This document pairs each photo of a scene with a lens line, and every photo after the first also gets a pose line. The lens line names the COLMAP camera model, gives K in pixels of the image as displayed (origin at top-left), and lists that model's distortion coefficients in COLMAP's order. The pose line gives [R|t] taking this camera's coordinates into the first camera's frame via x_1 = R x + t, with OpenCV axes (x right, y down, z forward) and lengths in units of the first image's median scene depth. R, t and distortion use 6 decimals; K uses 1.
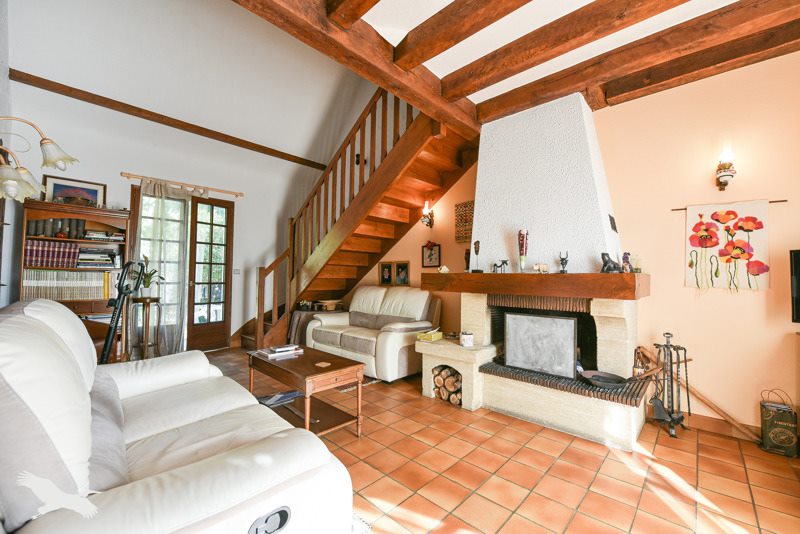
lens RADIAL K [[322.5, 0, 405.1], [0, 322.5, 266.7], [0, 0, 1]] dist [-0.002927, -0.000161]
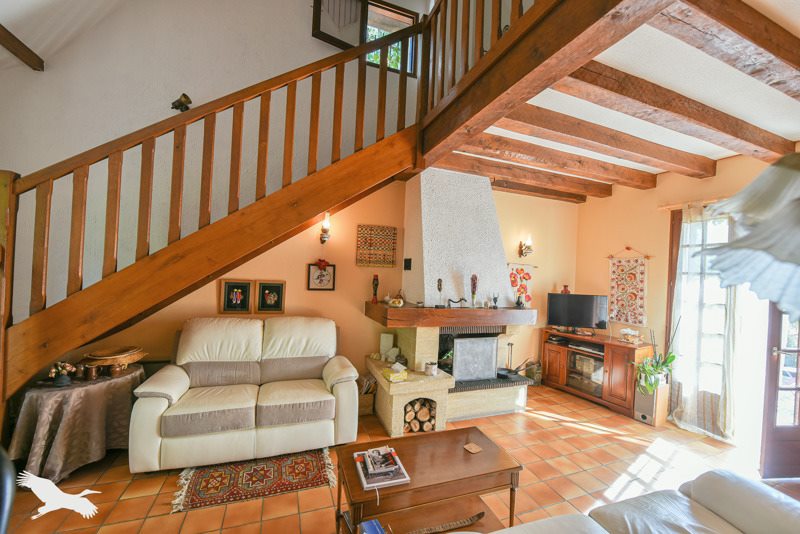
lens RADIAL K [[322.5, 0, 404.7], [0, 322.5, 268.3], [0, 0, 1]] dist [-0.002927, -0.000161]
pose [[0.445143, 0.017549, 0.895287, -0.847493], [-0.076156, 0.996928, 0.018324, -0.128736], [-0.892215, -0.076338, 0.445112, 0.626025]]
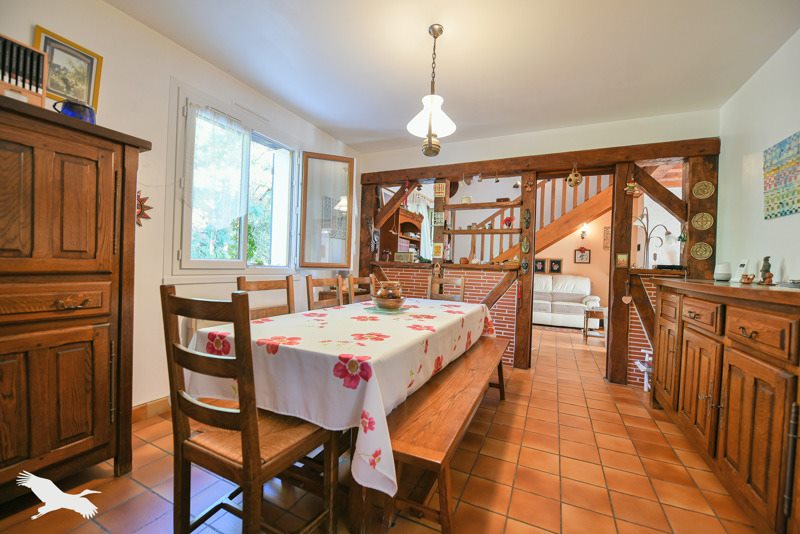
lens RADIAL K [[322.5, 0, 400.3], [0, 322.5, 270.8], [0, 0, 1]] dist [-0.002927, -0.000161]
pose [[0.954046, 0.017647, 0.299141, -1.865278], [-0.036810, 0.997606, 0.058547, -0.032056], [-0.297391, -0.066868, 0.952411, -0.406626]]
